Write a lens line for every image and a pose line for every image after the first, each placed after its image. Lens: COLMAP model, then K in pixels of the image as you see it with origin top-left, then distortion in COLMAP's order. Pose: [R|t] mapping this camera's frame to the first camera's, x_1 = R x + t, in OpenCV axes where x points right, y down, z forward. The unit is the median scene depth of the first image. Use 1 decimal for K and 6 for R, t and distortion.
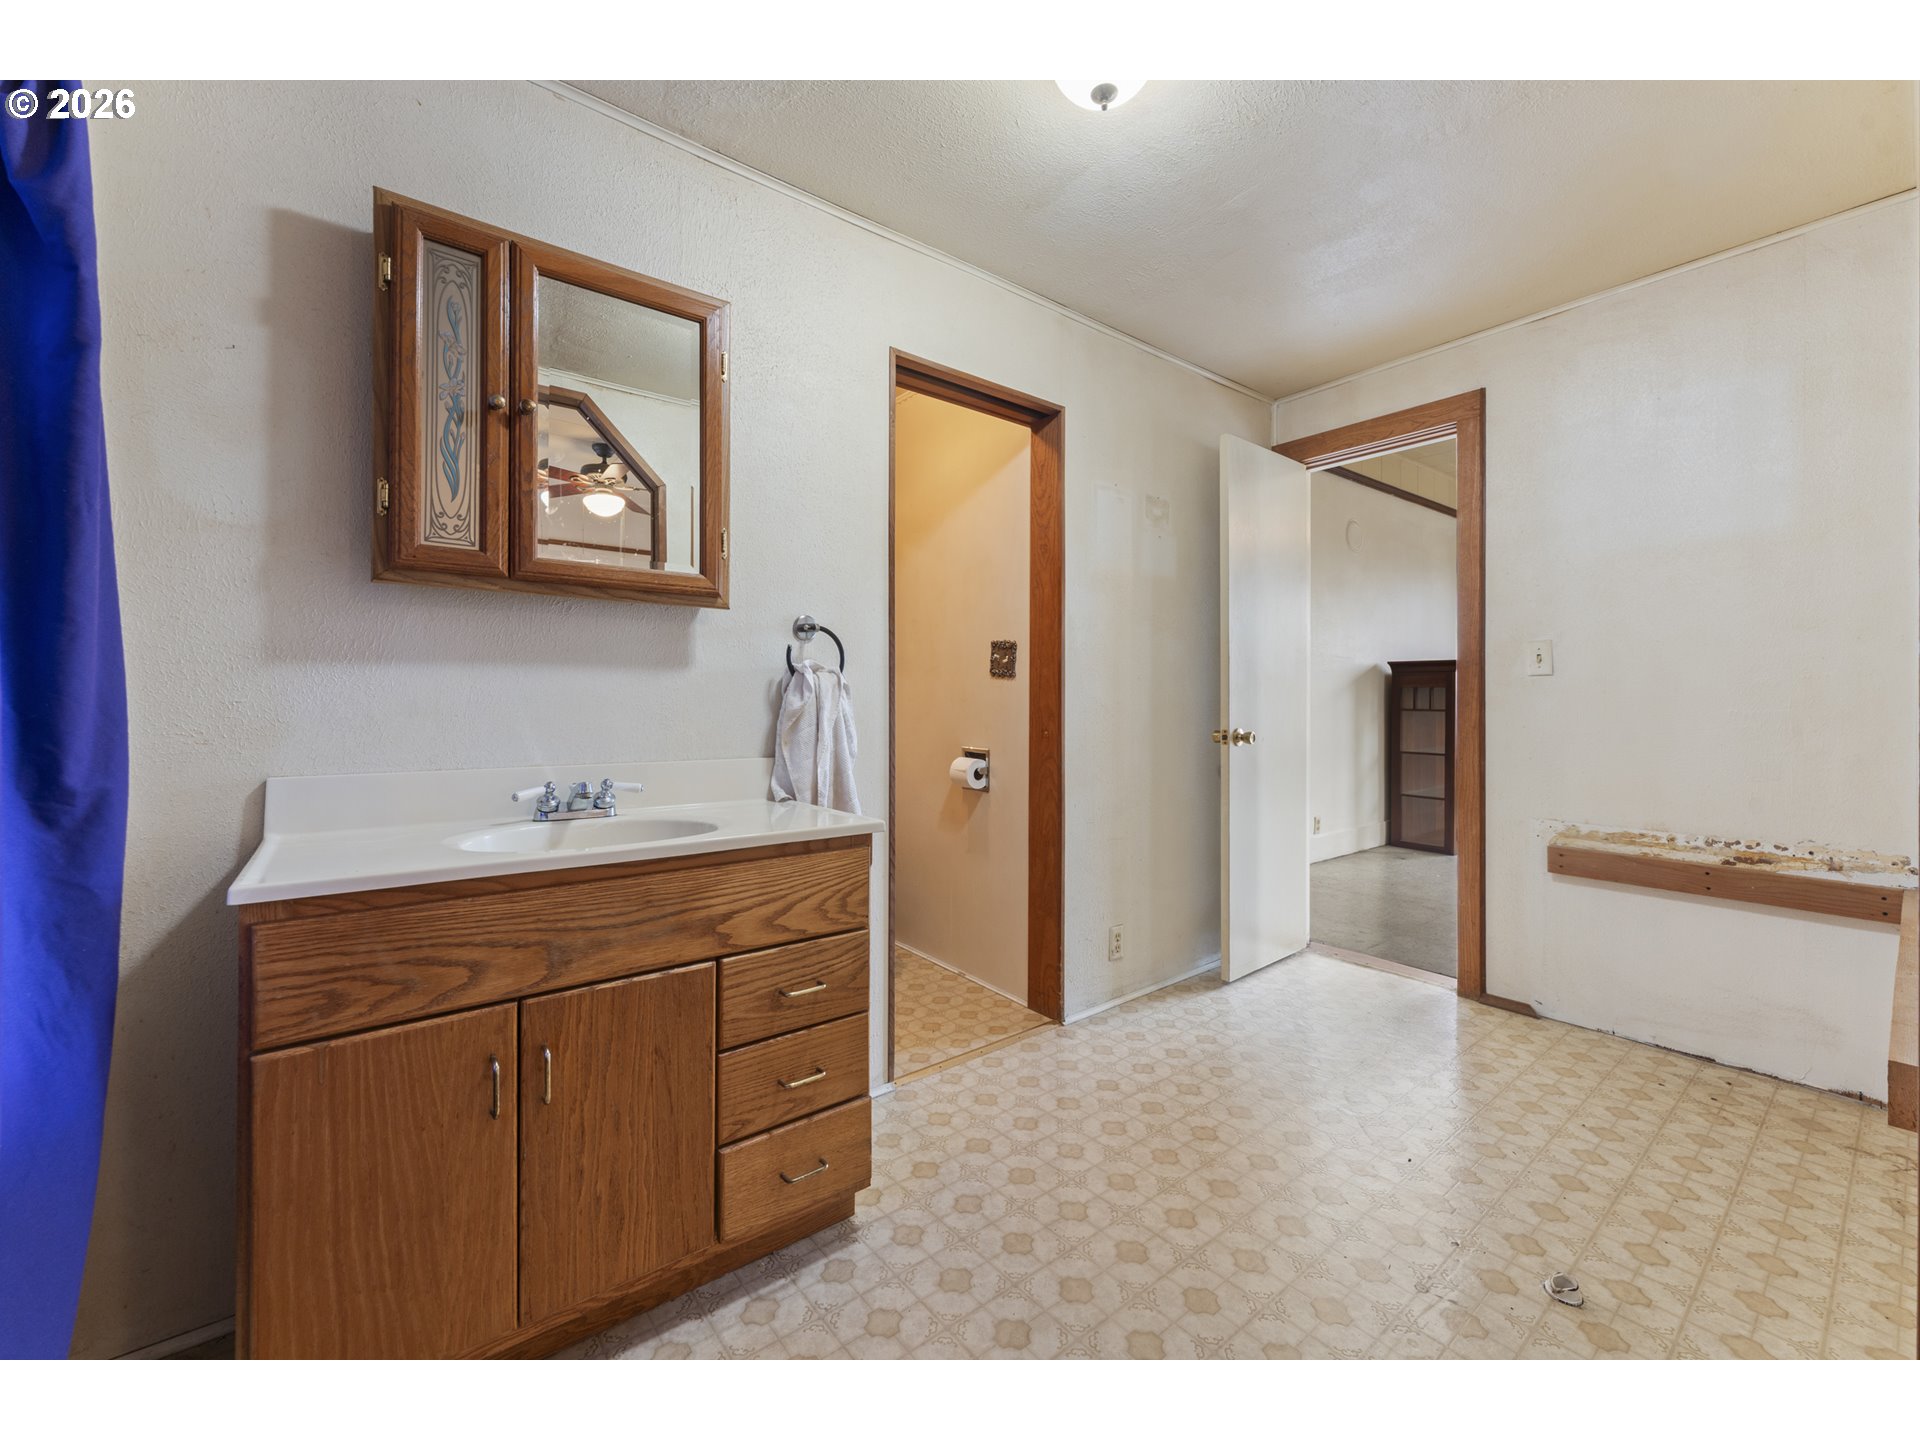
lens RADIAL K [[776.4, 0, 960.9], [0, 776.4, 715.3], [0, 0, 1]] dist [-0.002178, -0.000288]
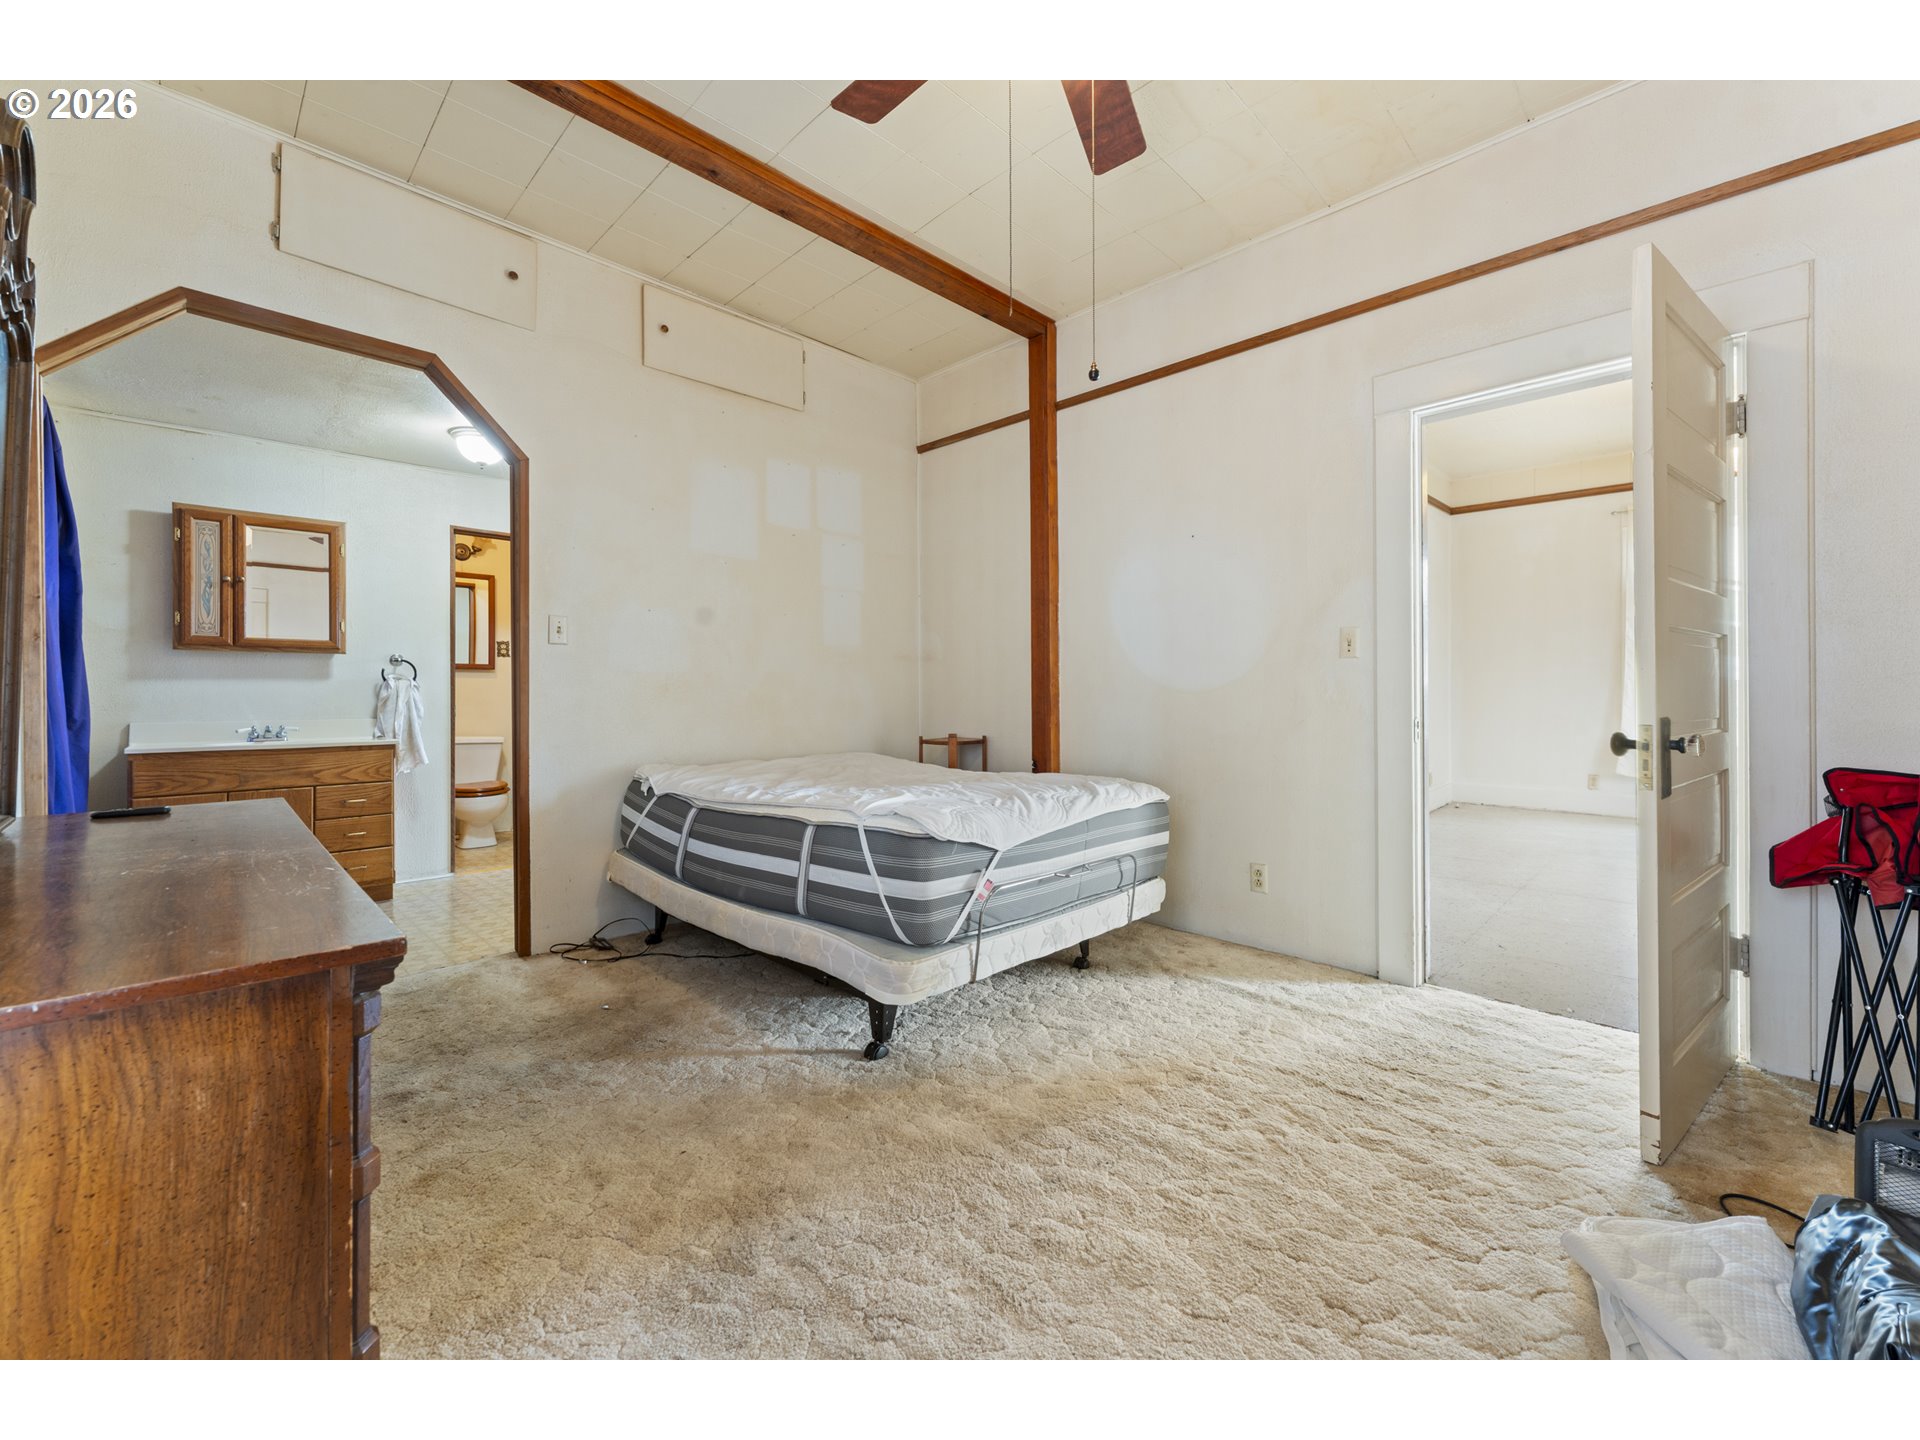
lens RADIAL K [[776.4, 0, 962.5], [0, 776.4, 705.5], [0, 0, 1]] dist [-0.002178, -0.000288]
pose [[0.990659, -0.006271, 0.136216, 1.509992], [0.006335, 0.999980, -0.000035, 0.036877], [-0.136213, 0.000897, 0.990679, -1.936310]]
